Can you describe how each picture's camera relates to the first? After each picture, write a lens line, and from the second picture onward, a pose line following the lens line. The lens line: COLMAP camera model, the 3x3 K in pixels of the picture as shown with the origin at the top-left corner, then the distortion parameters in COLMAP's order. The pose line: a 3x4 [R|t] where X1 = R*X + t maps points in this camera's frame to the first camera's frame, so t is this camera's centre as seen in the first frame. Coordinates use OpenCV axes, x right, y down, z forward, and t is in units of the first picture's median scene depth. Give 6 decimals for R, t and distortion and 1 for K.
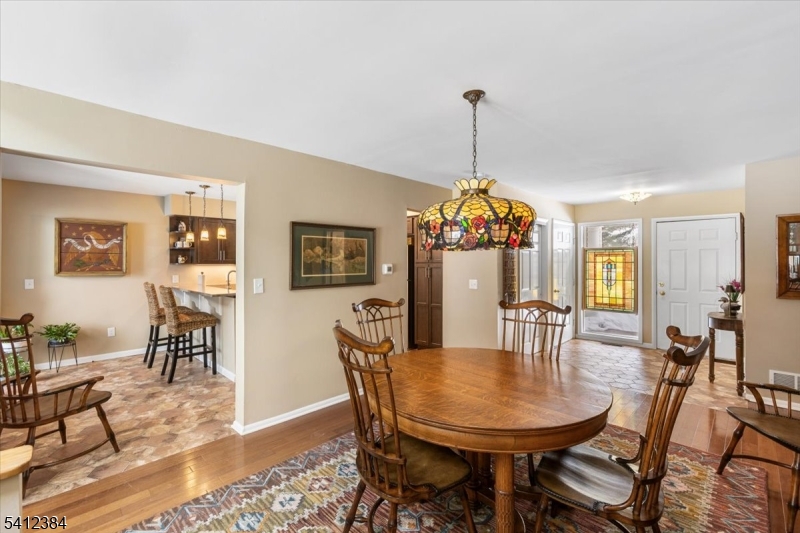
lens RADIAL K [[353.2, 0, 403.5], [0, 353.2, 260.0], [0, 0, 1]] dist [-0.007415, 0.003818]
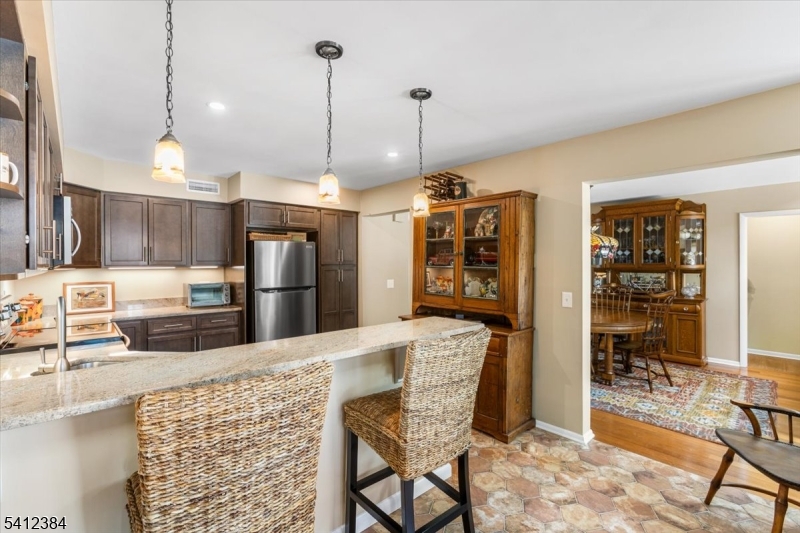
lens RADIAL K [[353.2, 0, 396.4], [0, 353.2, 266.7], [0, 0, 1]] dist [-0.007415, 0.003818]
pose [[0.065424, -0.011264, 0.997794, -0.862926], [-0.003168, 0.999929, 0.011496, 0.002623], [-0.997853, -0.003913, 0.065383, 0.865682]]
